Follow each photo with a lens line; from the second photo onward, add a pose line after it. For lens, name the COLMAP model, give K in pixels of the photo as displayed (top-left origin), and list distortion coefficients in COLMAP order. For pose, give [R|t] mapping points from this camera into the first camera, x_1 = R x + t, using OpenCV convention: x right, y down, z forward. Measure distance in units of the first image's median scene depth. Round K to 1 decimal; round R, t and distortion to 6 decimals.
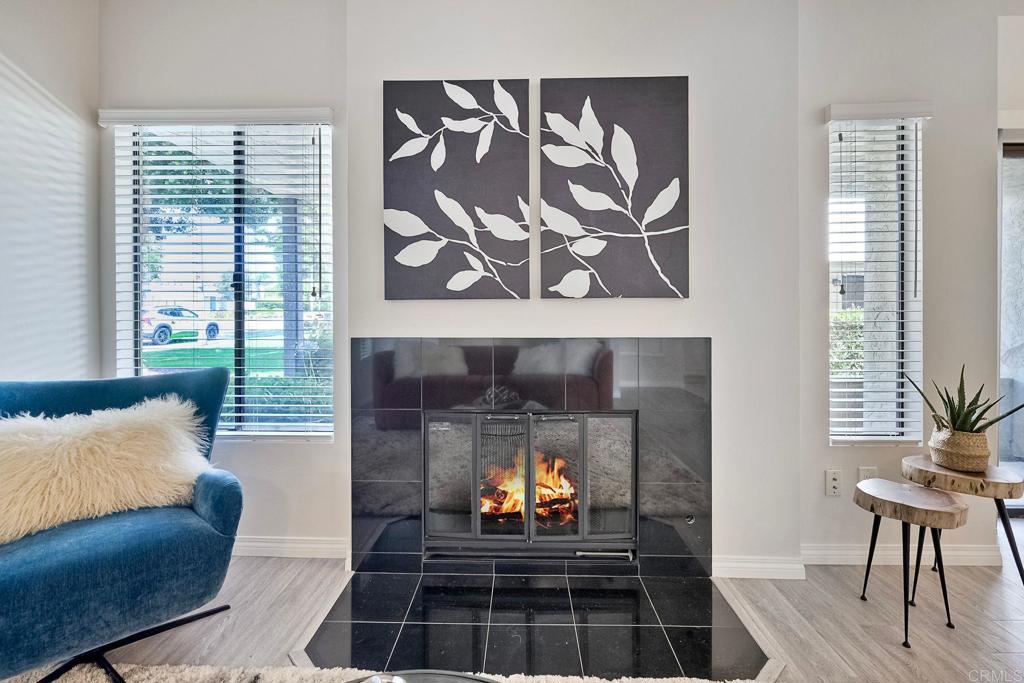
lens RADIAL K [[458.5, 0, 511.4], [0, 458.5, 313.9], [0, 0, 1]] dist [-0.007519, -0.000477]
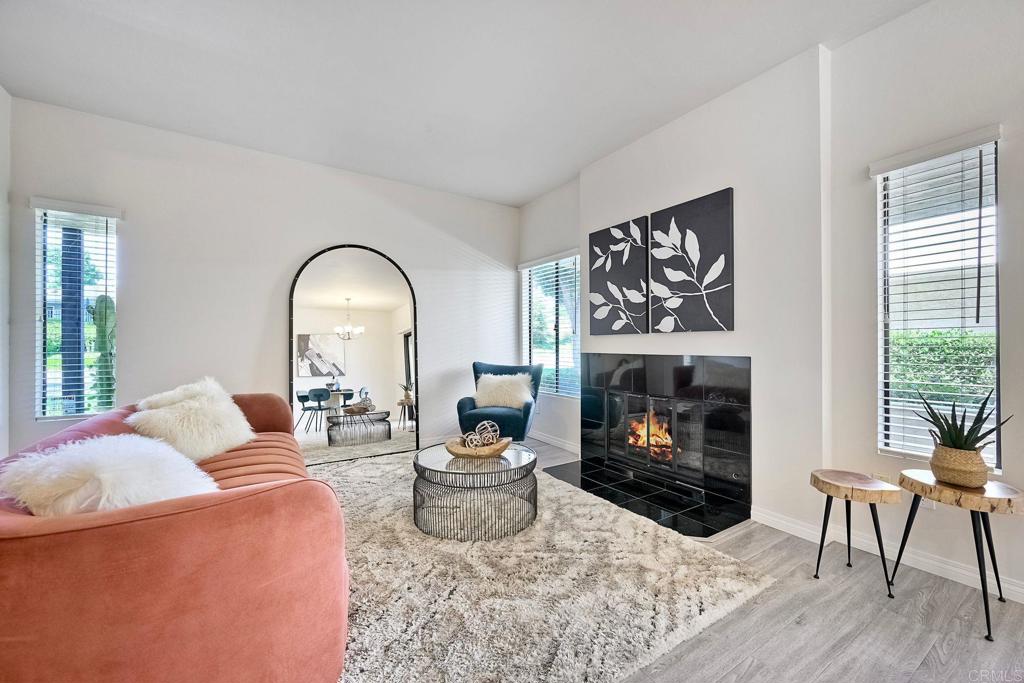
lens RADIAL K [[400.1, 0, 505.2], [0, 400.1, 342.6], [0, 0, 1]] dist [0.001547, 0.000136]
pose [[0.551256, -0.002829, -0.834331, 1.083883], [0.008830, 0.999958, 0.002443, -0.003674], [0.834289, -0.008713, 0.551258, -0.379936]]
